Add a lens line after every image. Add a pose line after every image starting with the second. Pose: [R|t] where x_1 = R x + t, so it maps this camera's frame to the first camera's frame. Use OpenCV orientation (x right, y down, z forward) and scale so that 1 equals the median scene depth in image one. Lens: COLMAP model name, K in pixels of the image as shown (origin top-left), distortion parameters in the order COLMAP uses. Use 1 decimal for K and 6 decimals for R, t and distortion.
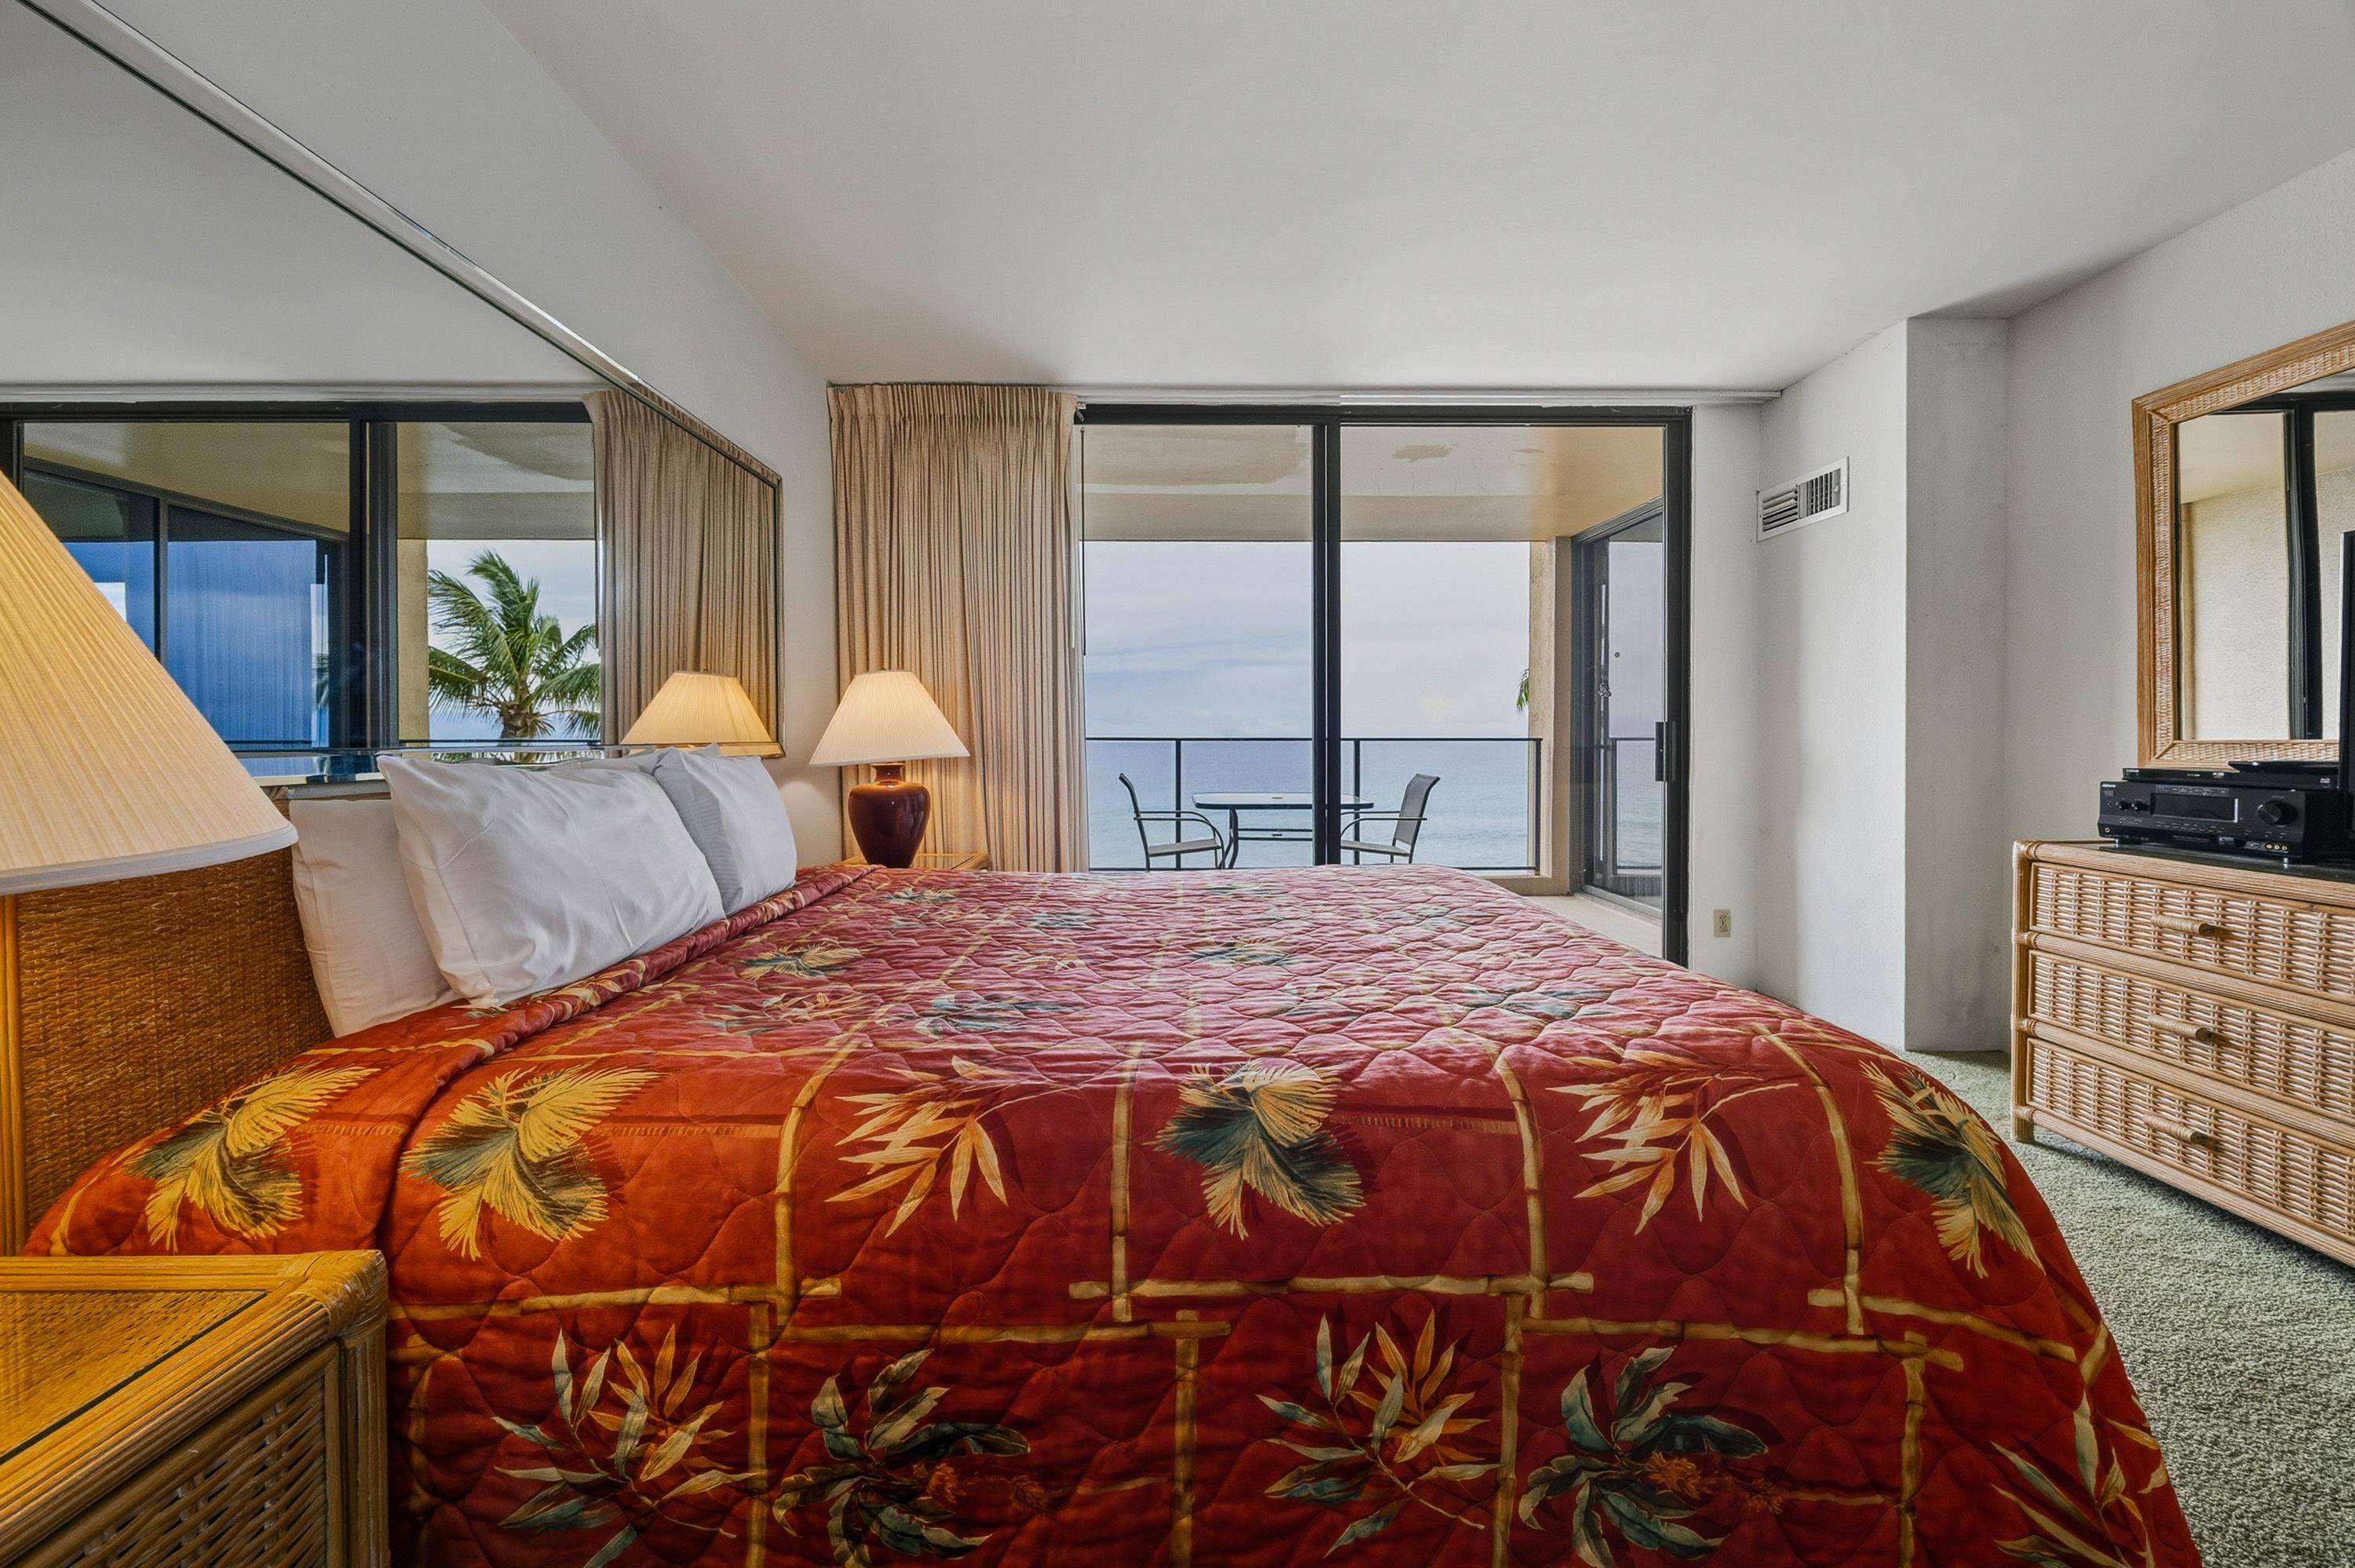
lens RADIAL K [[935.8, 0, 1181.1], [0, 935.8, 738.6], [0, 0, 1]] dist [-0.001582, -0.000866]
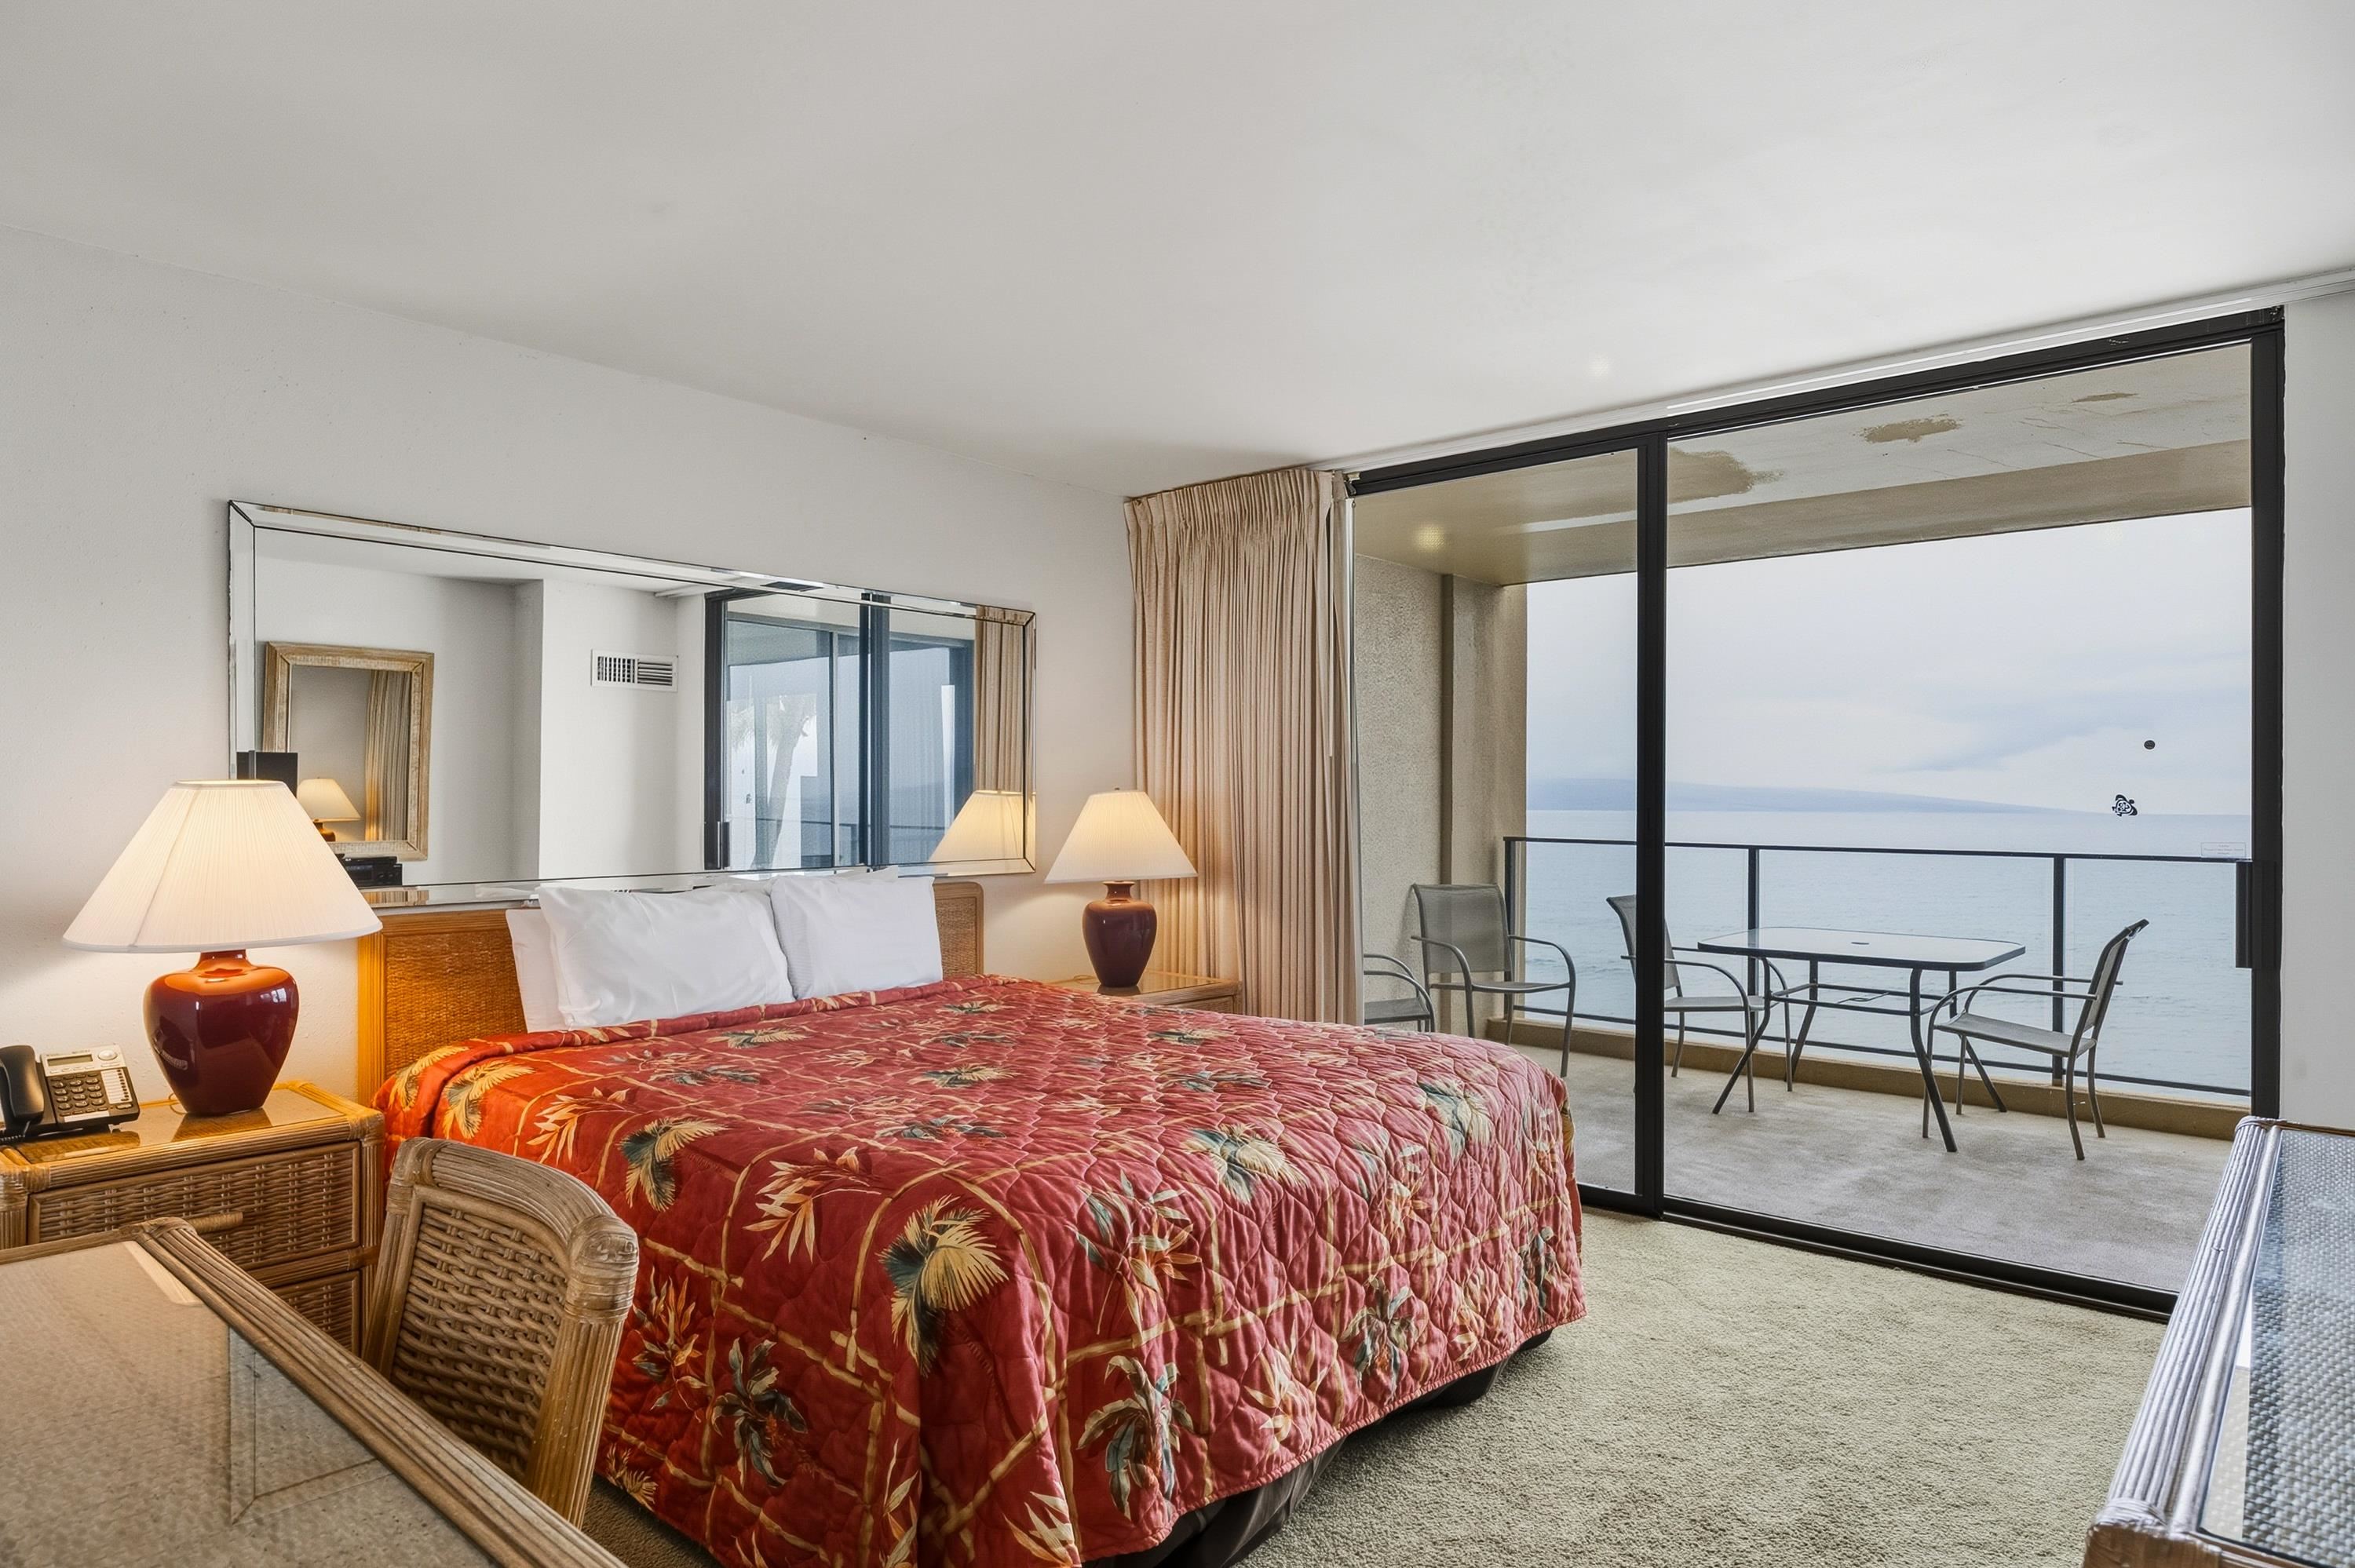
lens RADIAL K [[1357.4, 0, 1173.1], [0, 1357.4, 786.2], [0, 0, 1]] dist [0.001249, -0.001036]
pose [[0.747109, -0.000026, -0.664702, 2.339129], [-0.009257, 0.999903, -0.010444, -0.206221], [0.664637, 0.013956, 0.747036, -0.192810]]
